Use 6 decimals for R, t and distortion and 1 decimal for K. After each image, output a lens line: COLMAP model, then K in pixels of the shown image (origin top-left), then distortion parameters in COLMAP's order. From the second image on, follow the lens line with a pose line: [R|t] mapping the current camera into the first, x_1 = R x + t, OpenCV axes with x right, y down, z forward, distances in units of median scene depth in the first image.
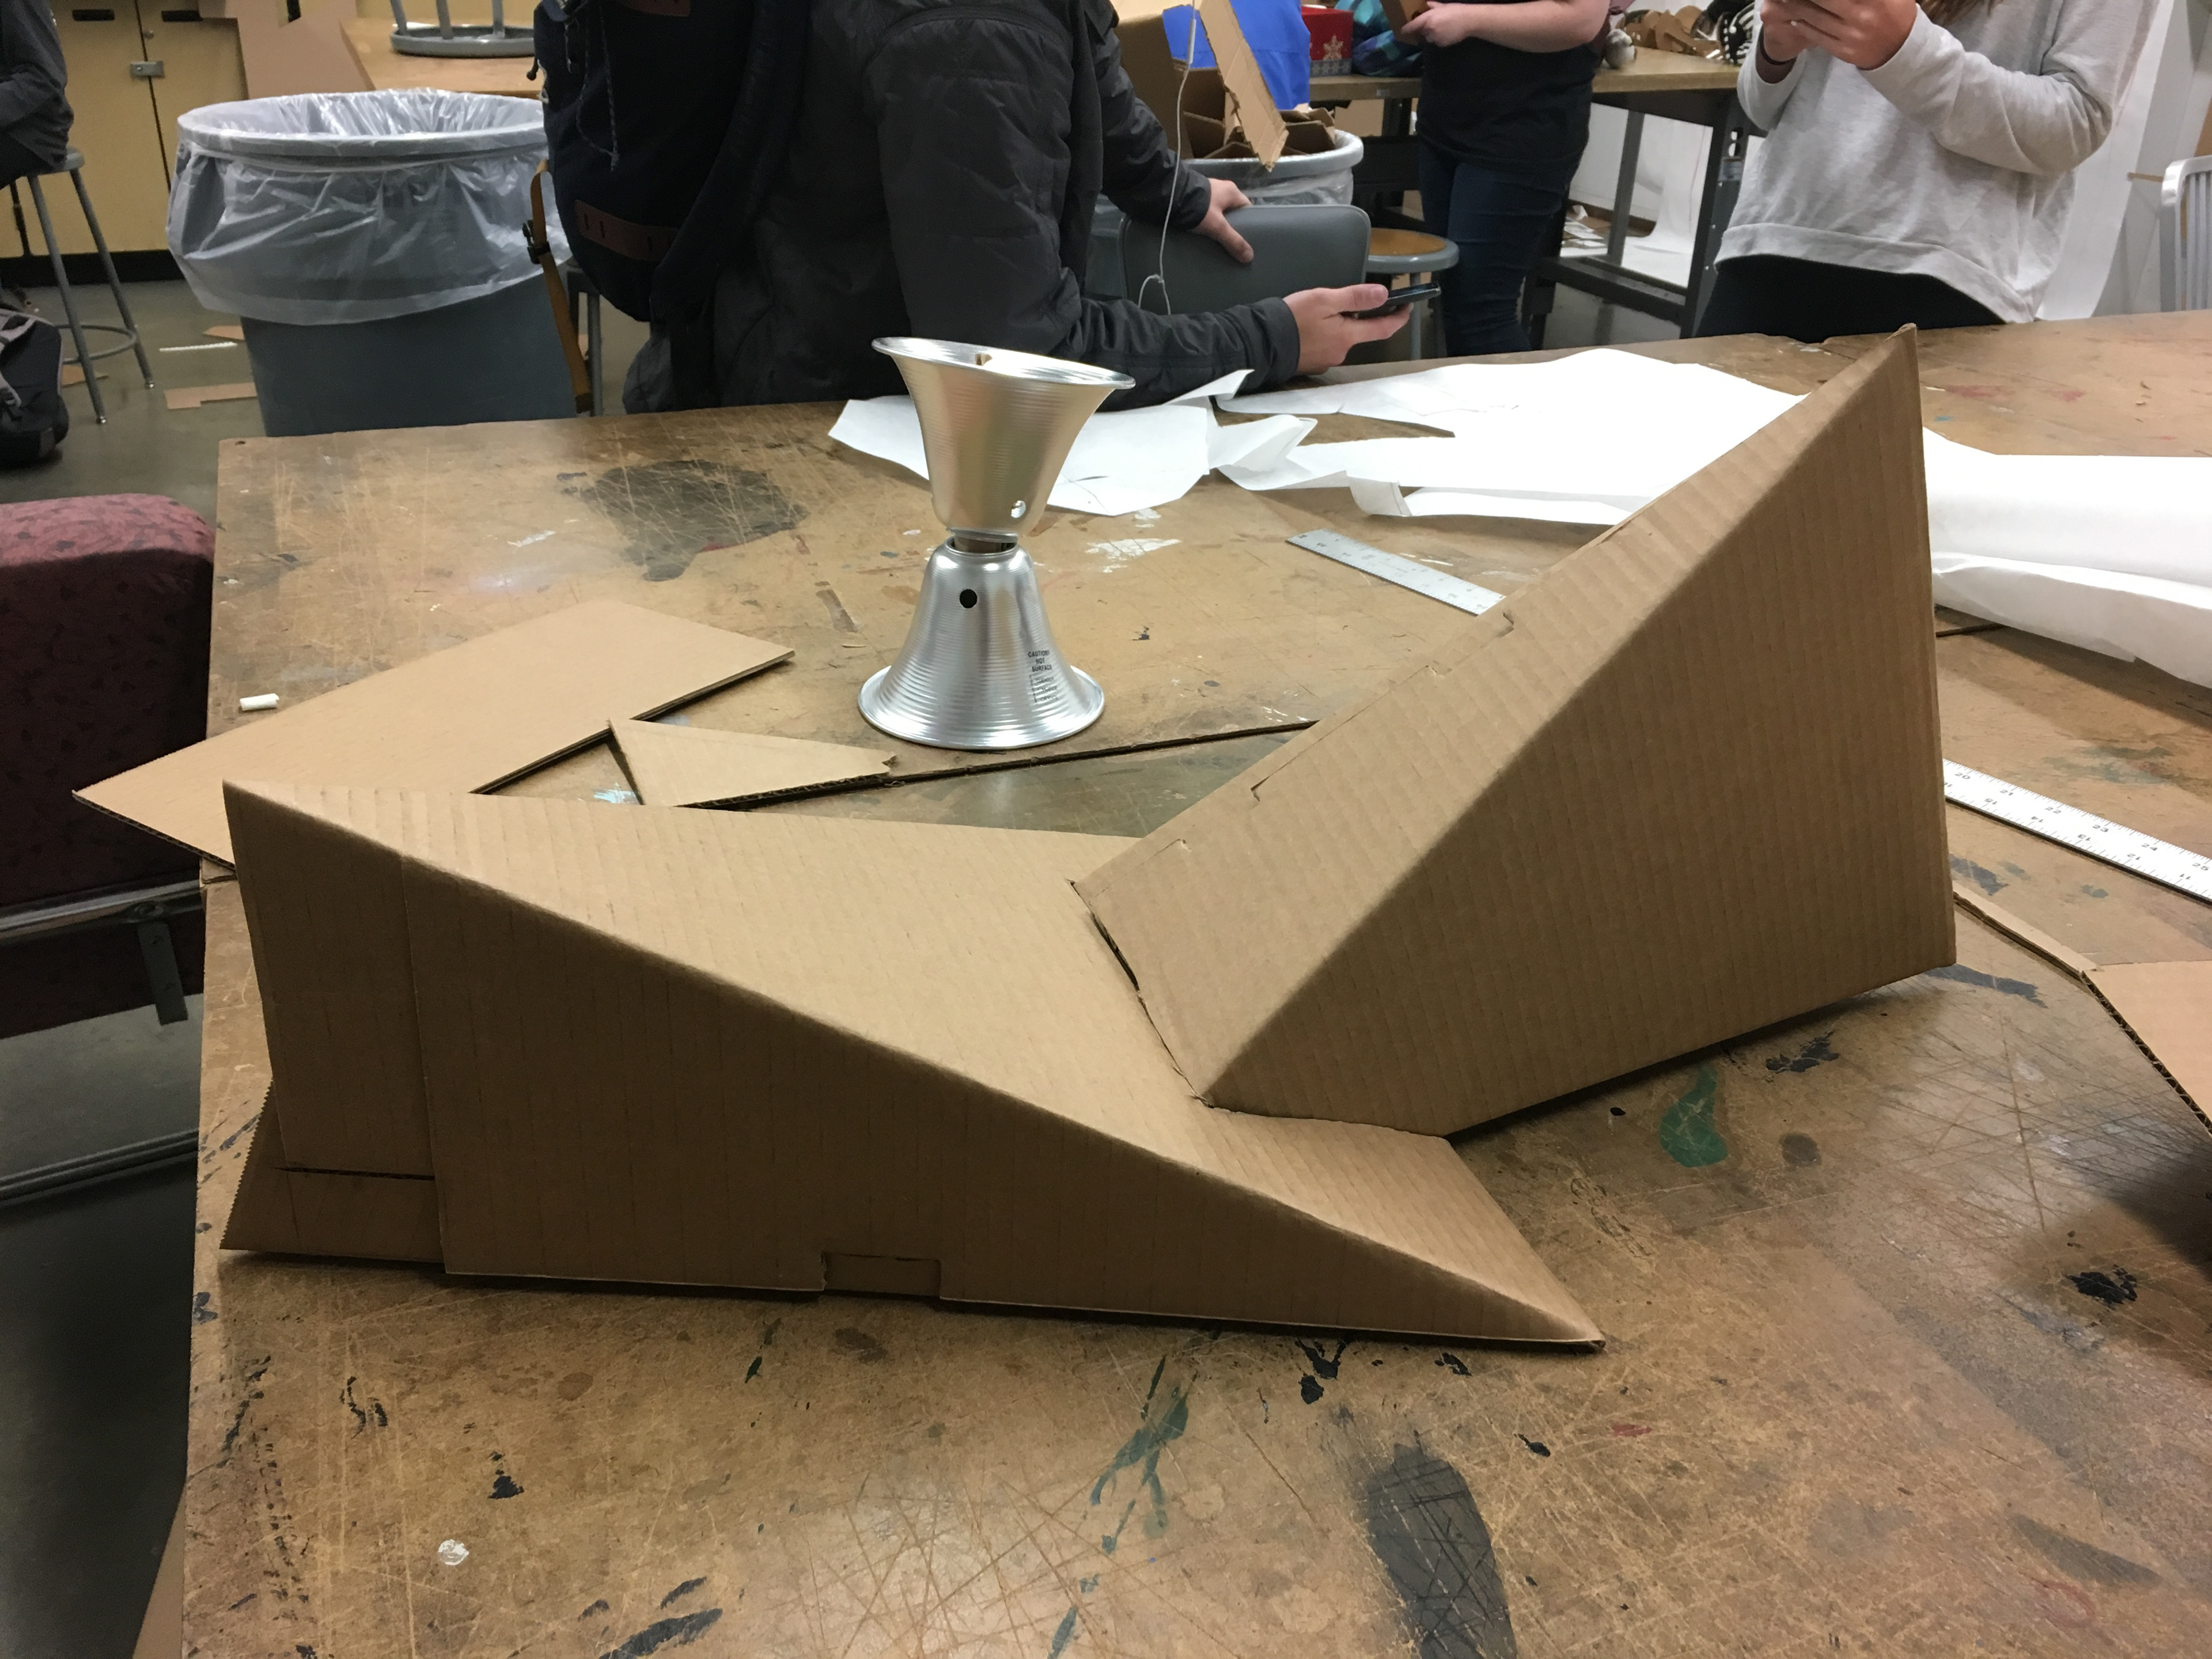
lens RADIAL K [[1873.7, 0, 1114.7], [0, 1873.7, 826.9], [0, 0, 1]] dist [0.088294, -0.129434]
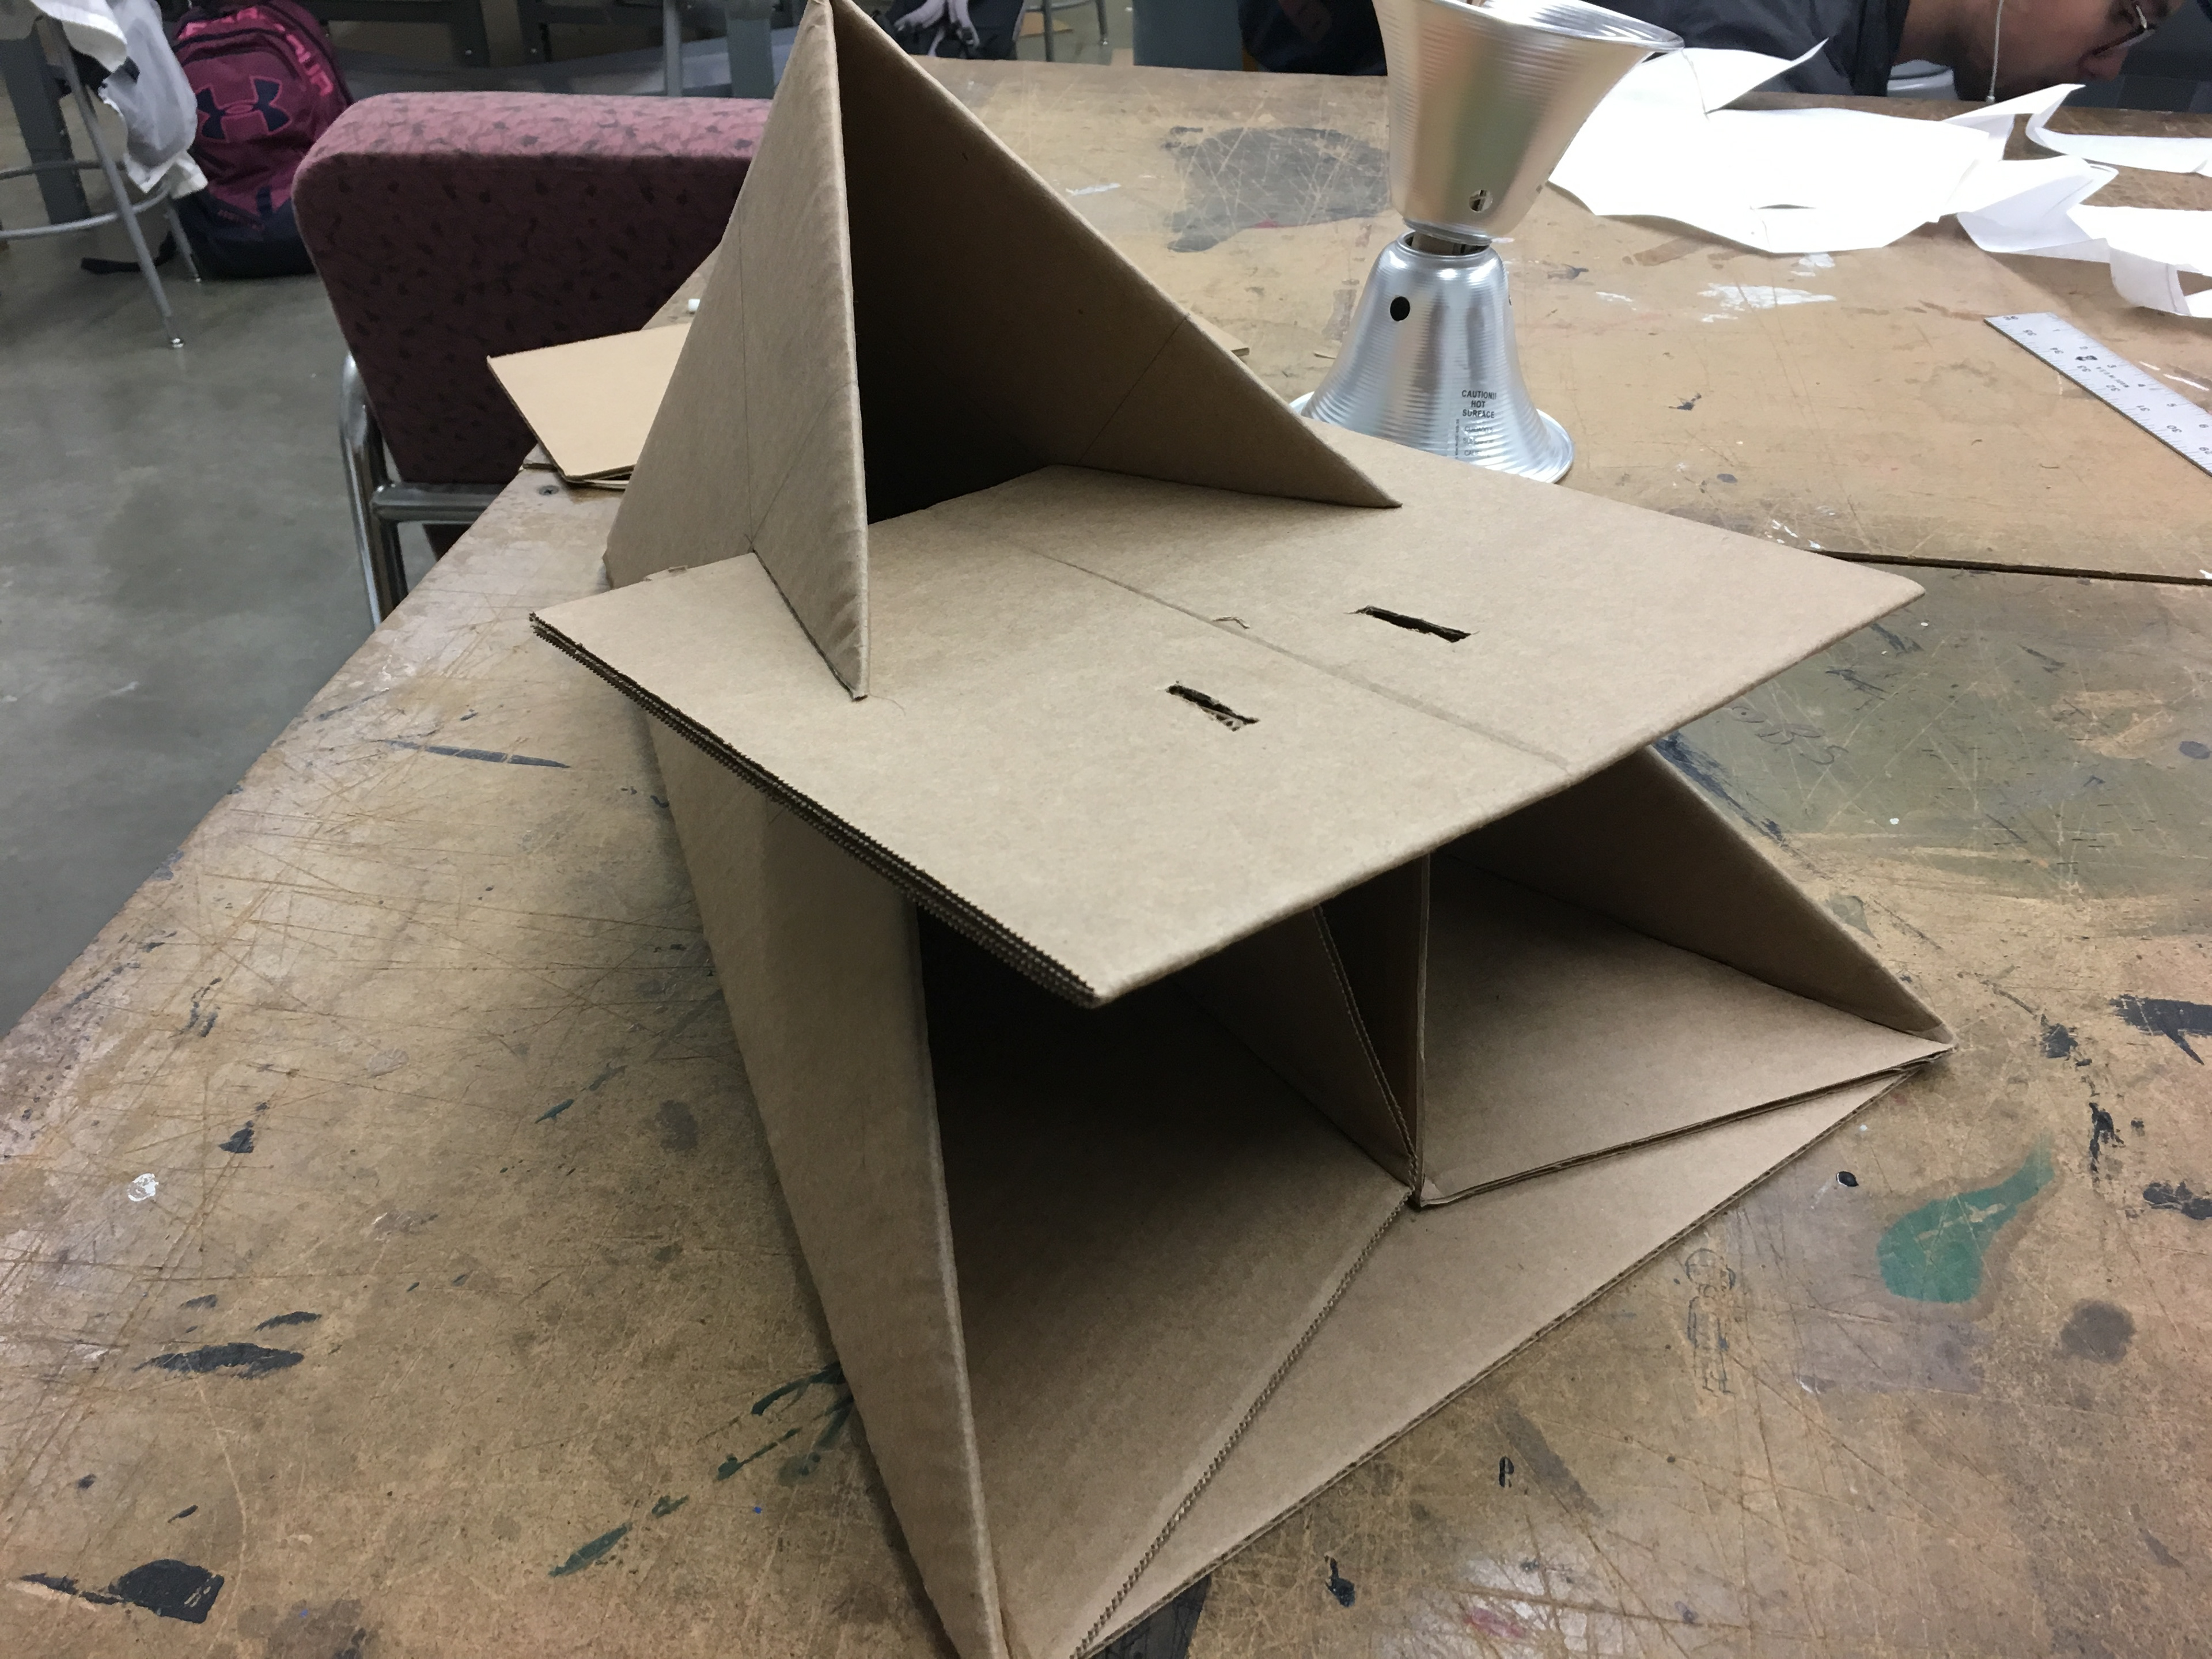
lens RADIAL K [[1886.4, 0, 1116.4], [0, 1886.4, 828.8], [0, 0, 1]] dist [0.084604, -0.129990]
pose [[0.872036, 0.268180, -0.409430, 0.341423], [-0.212420, 0.961007, 0.177039, -0.042405], [0.440944, -0.067414, 0.894999, 0.337997]]
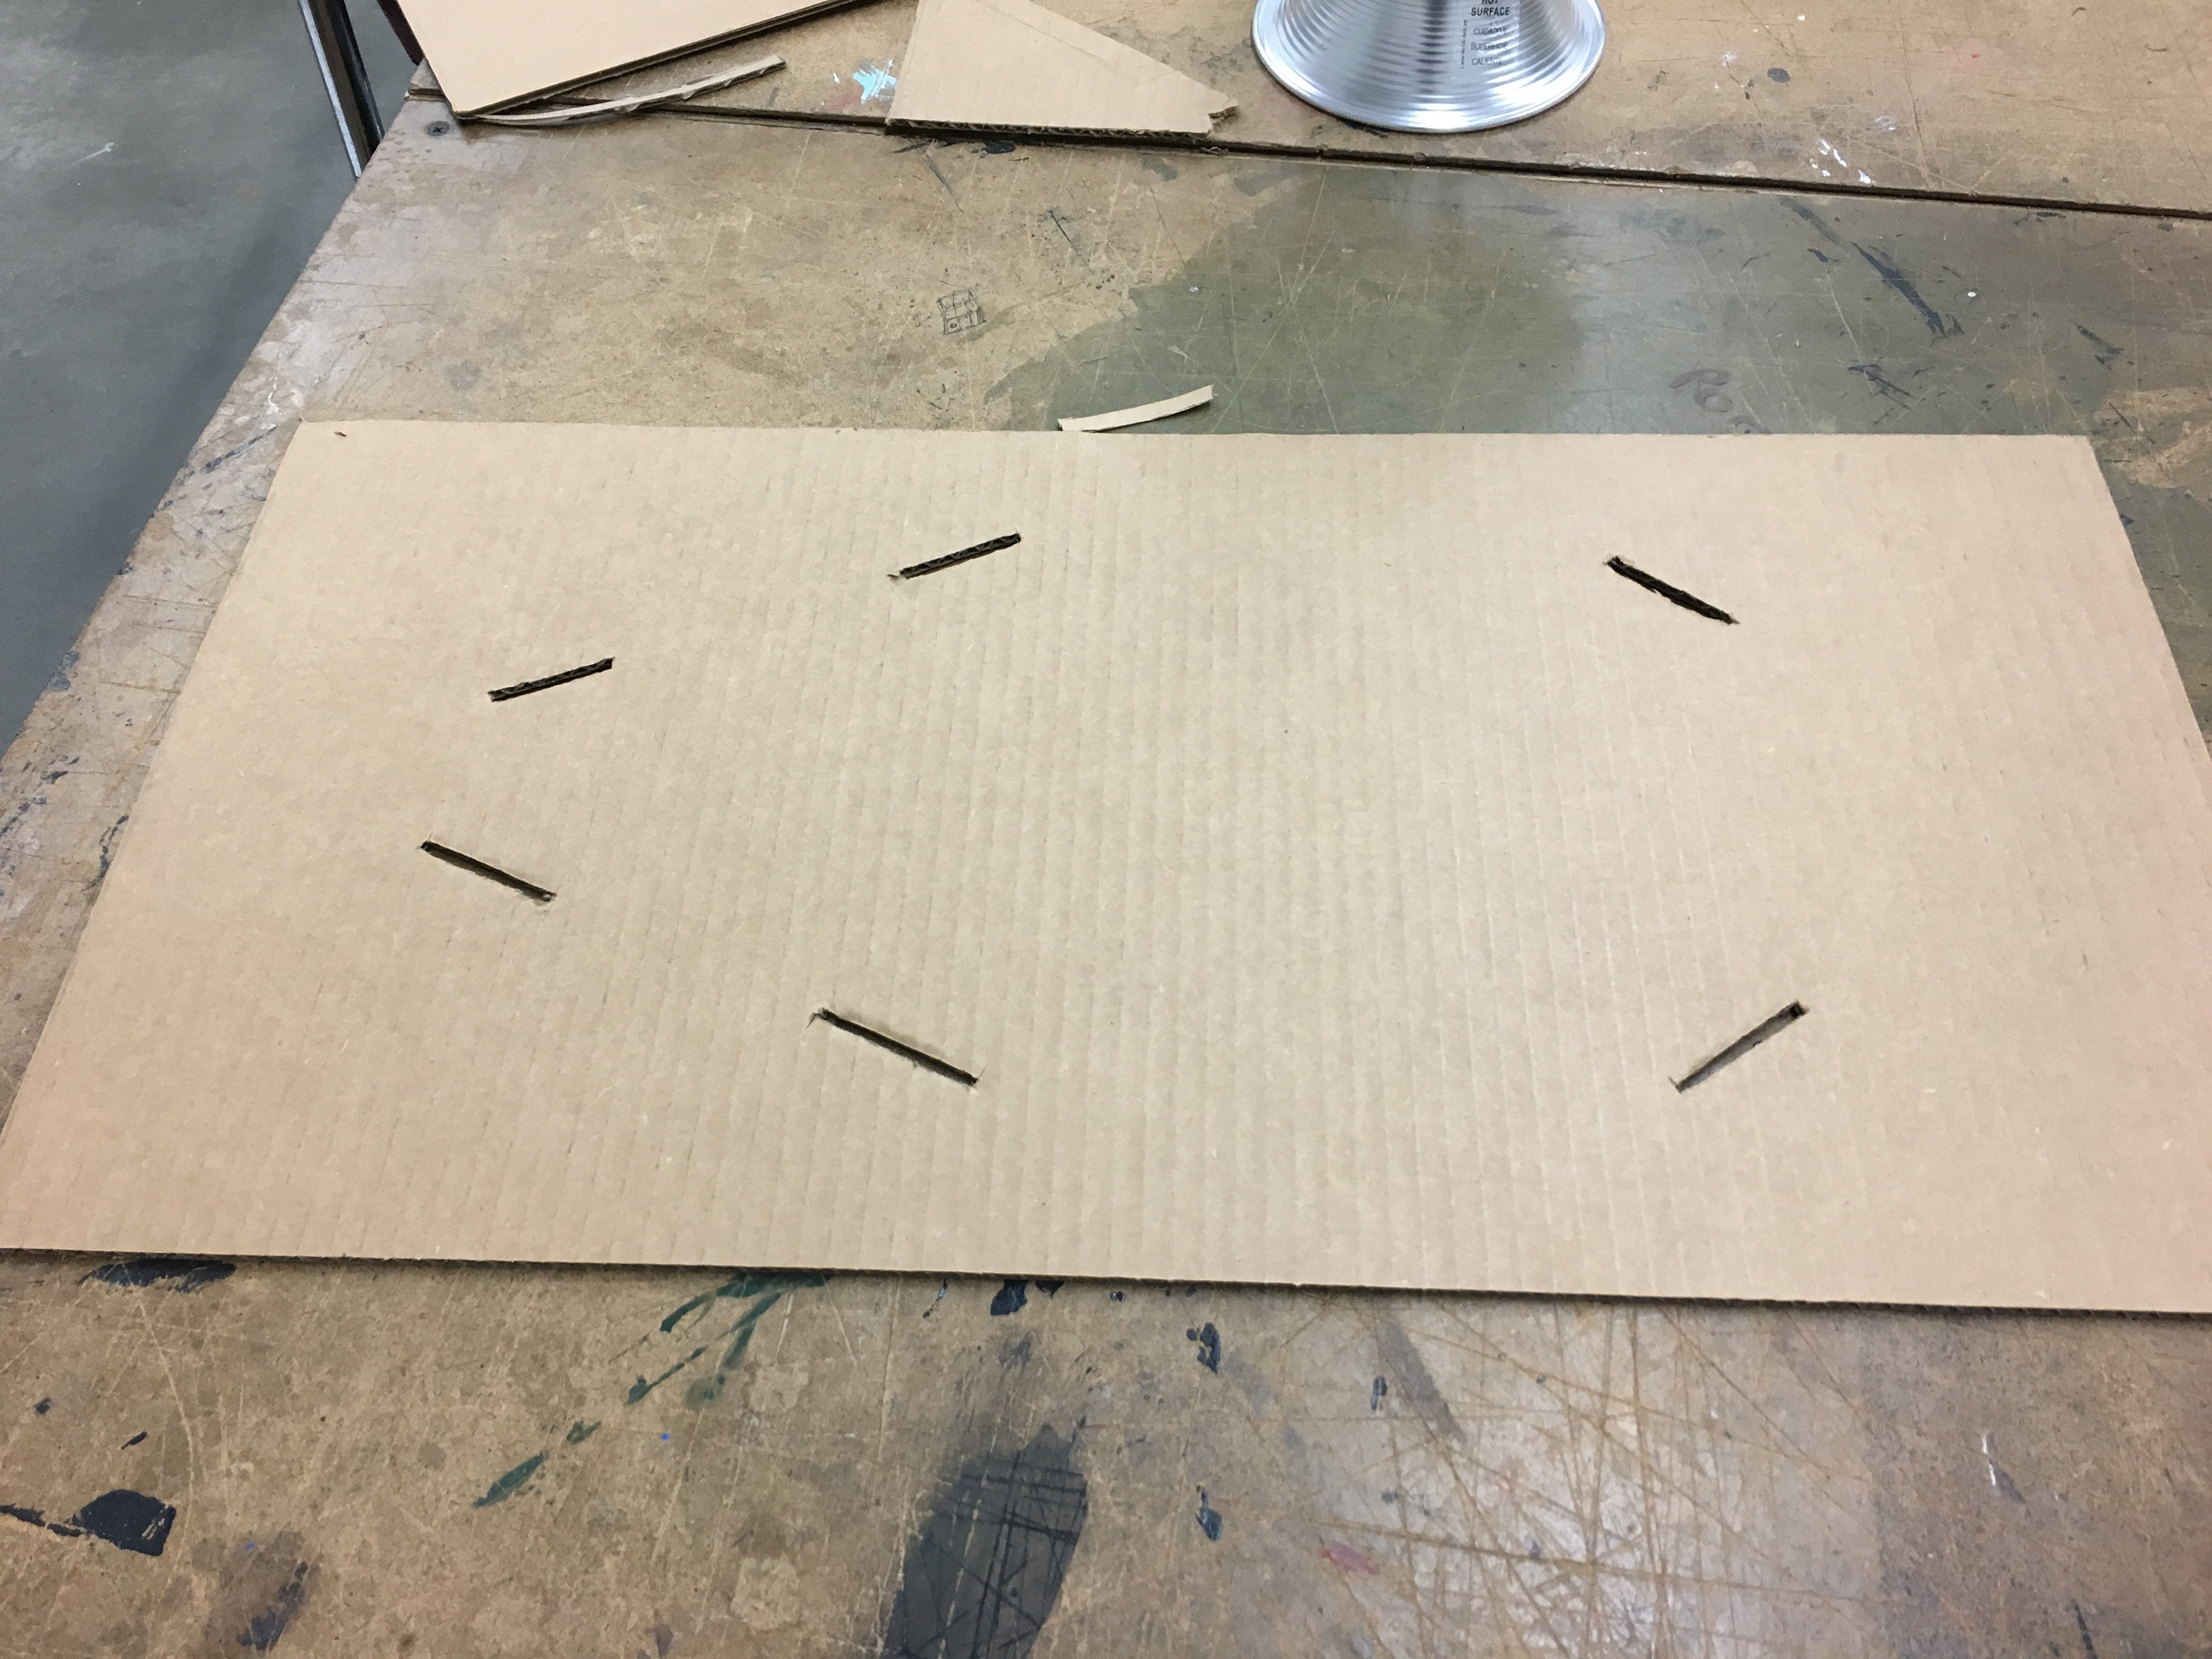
lens RADIAL K [[1873.7, 0, 1114.7], [0, 1873.7, 826.9], [0, 0, 1]] dist [0.088294, -0.129434]
pose [[0.861218, 0.381650, -0.335629, 0.315964], [-0.187502, 0.852387, 0.488140, -0.240145], [0.472385, -0.357463, 0.805651, 0.458242]]
